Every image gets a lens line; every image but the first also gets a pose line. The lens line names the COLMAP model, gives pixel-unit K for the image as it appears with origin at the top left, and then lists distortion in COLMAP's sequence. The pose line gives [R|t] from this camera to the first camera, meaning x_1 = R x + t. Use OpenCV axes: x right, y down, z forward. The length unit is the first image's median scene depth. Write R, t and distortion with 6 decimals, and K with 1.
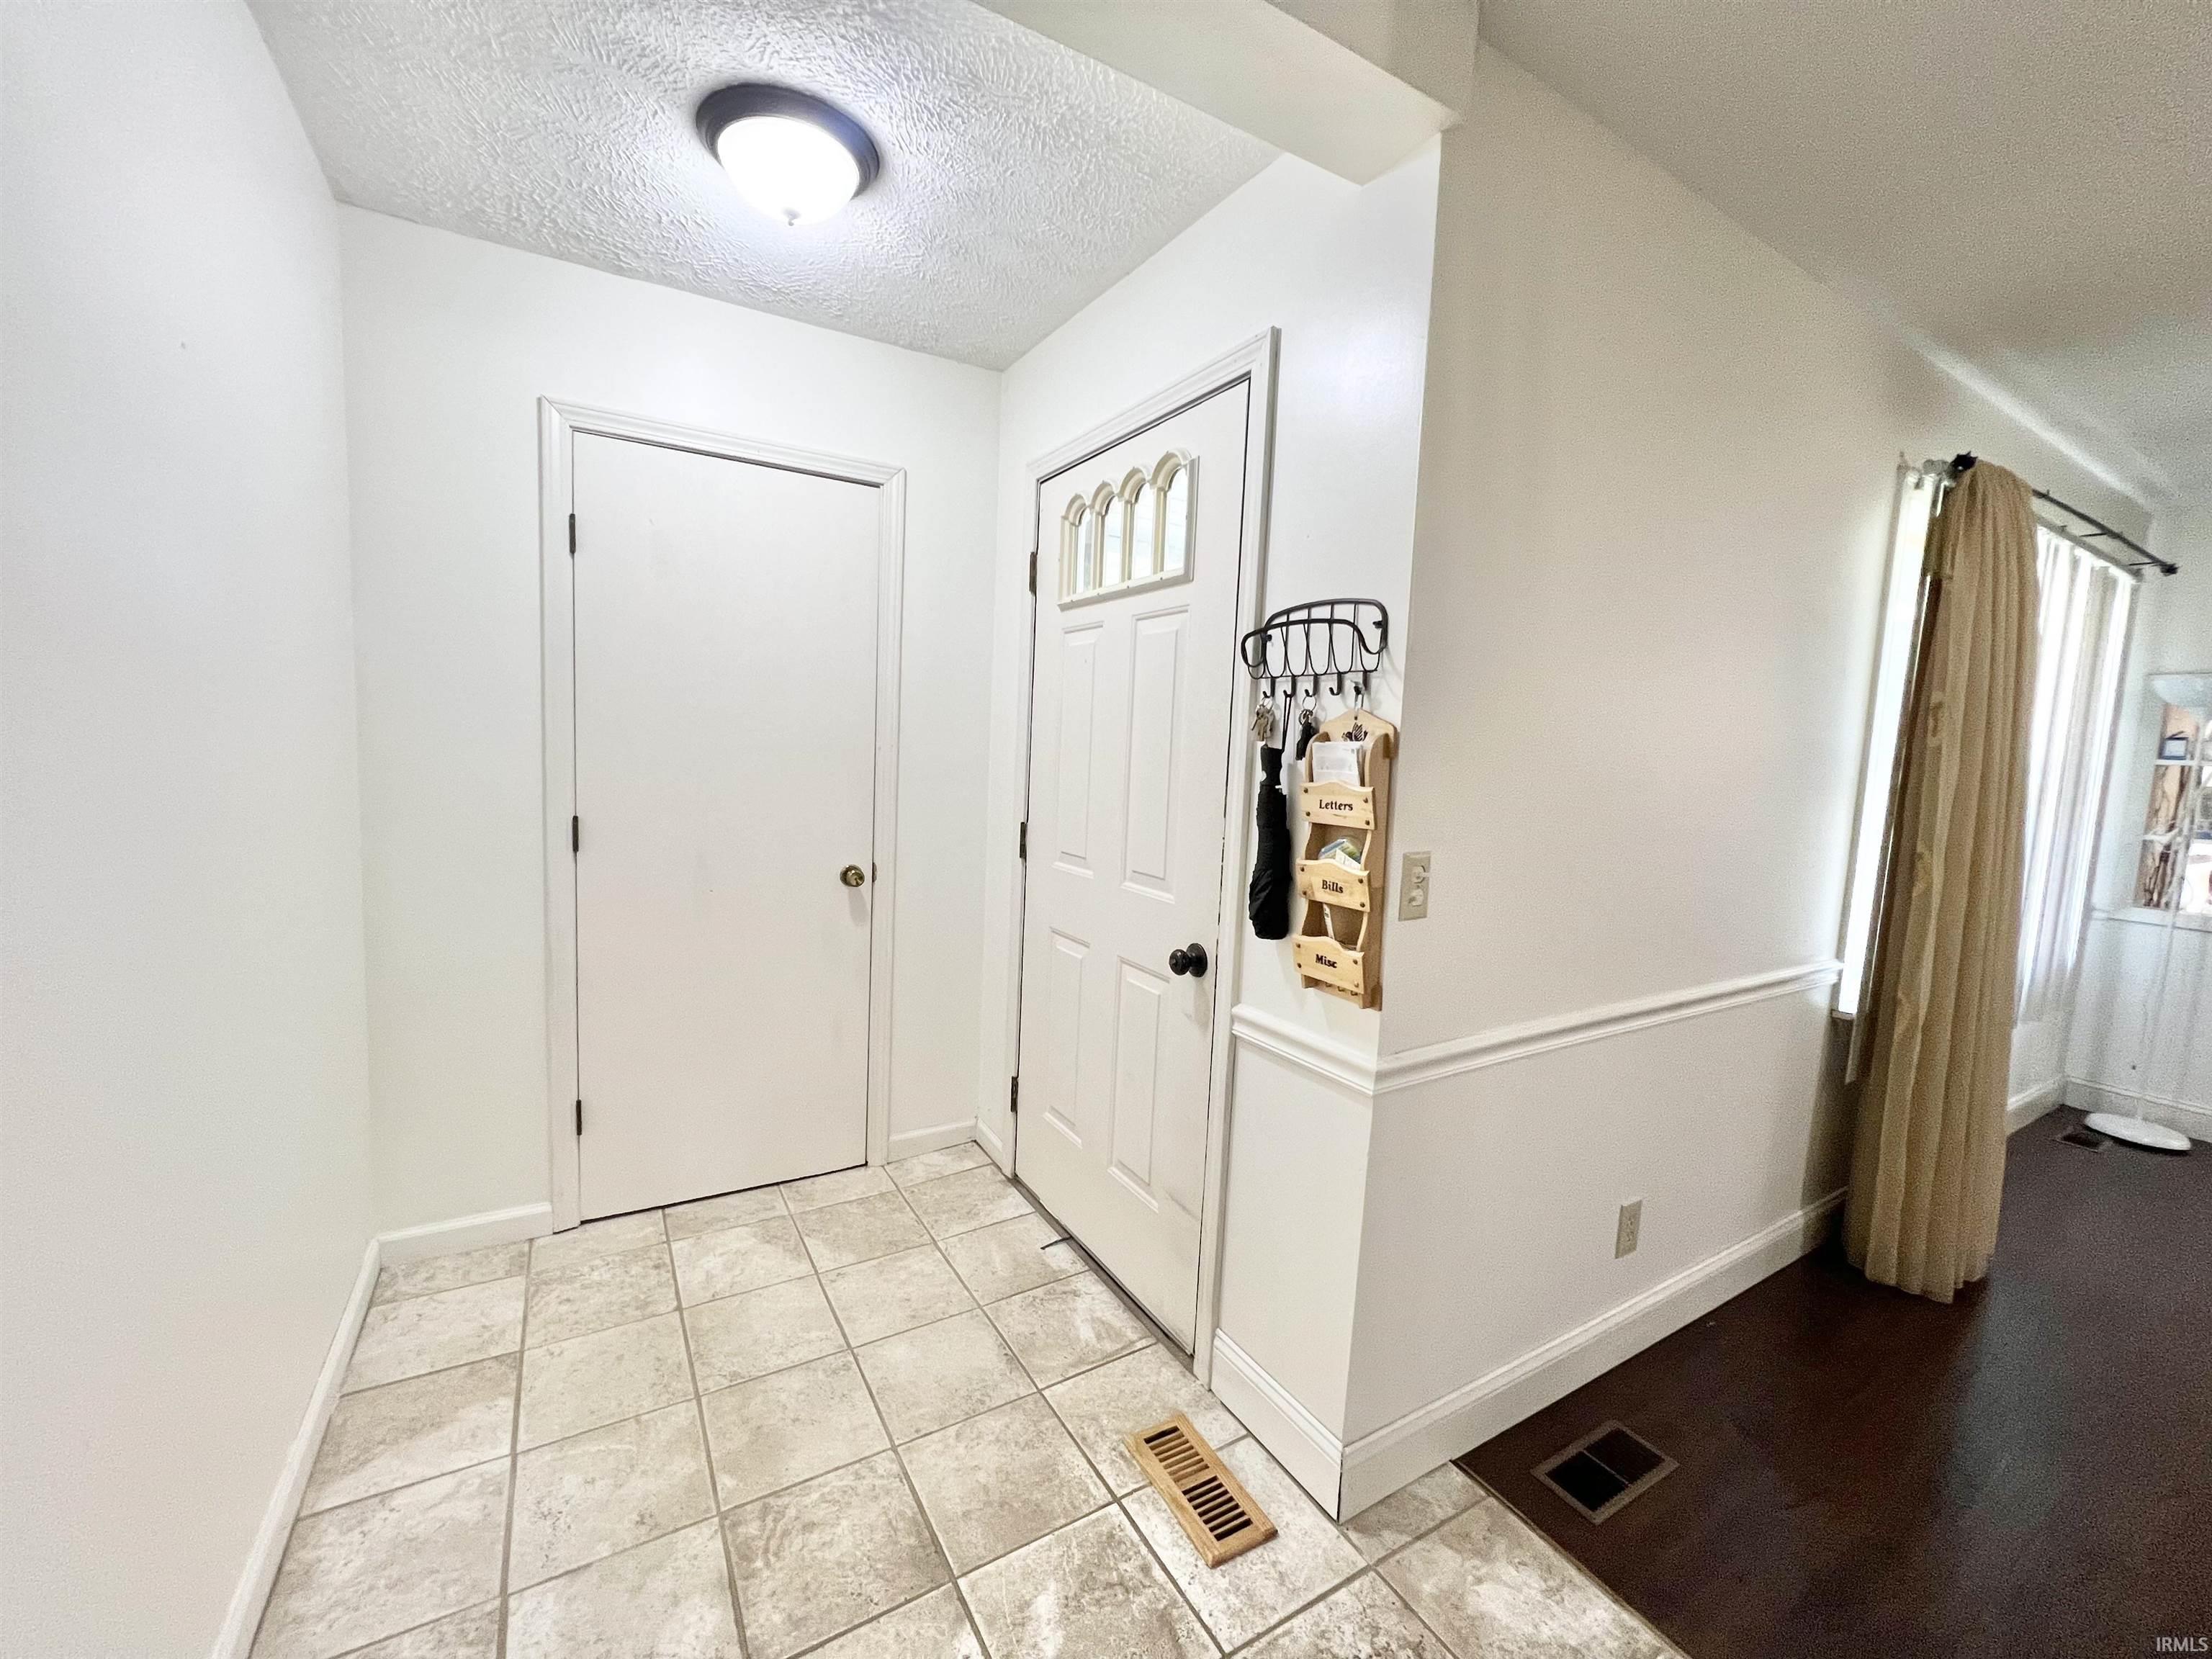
lens RADIAL K [[888.7, 0, 1103.9], [0, 888.7, 827.5], [0, 0, 1]] dist [-0.000726, 0.000059]
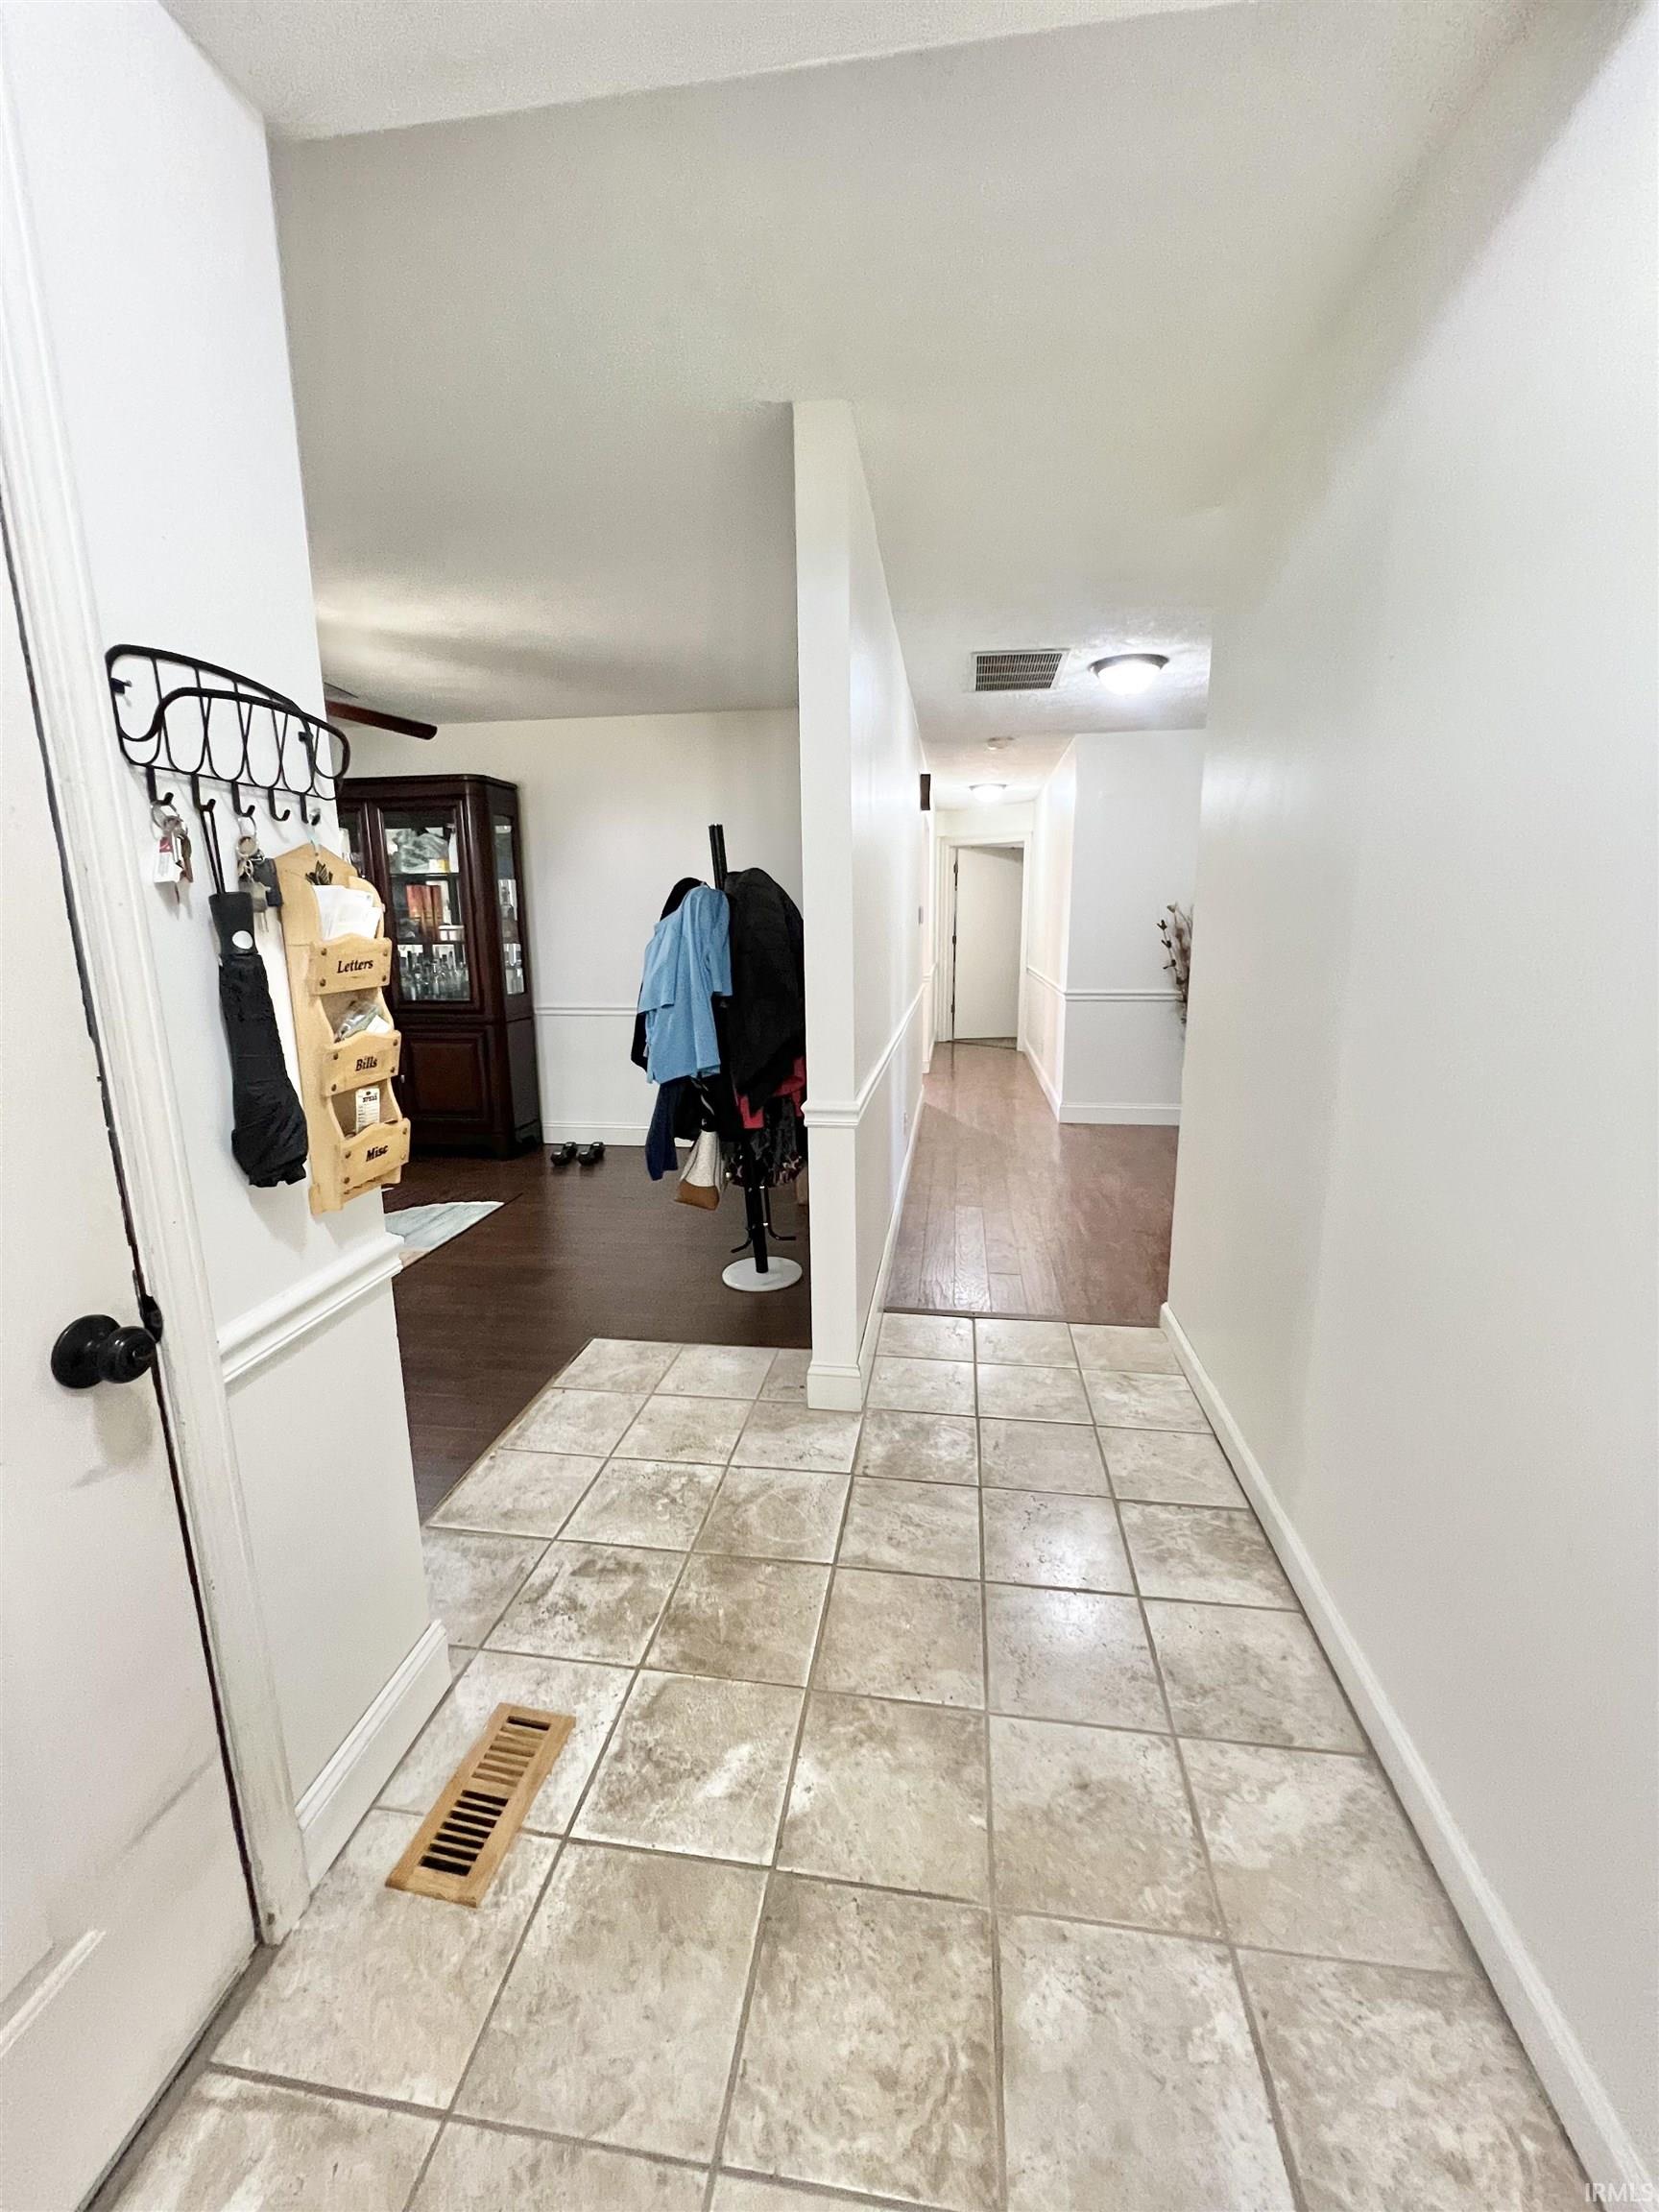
lens RADIAL K [[888.7, 0, 829.3], [0, 888.7, 1101.9], [0, 0, 1]] dist [-0.000726, 0.000059]
pose [[-0.775297, -0.162807, 0.610252, -0.600929], [0.035561, 0.953422, 0.299538, -0.135262], [-0.630595, 0.253932, -0.733396, 1.361297]]
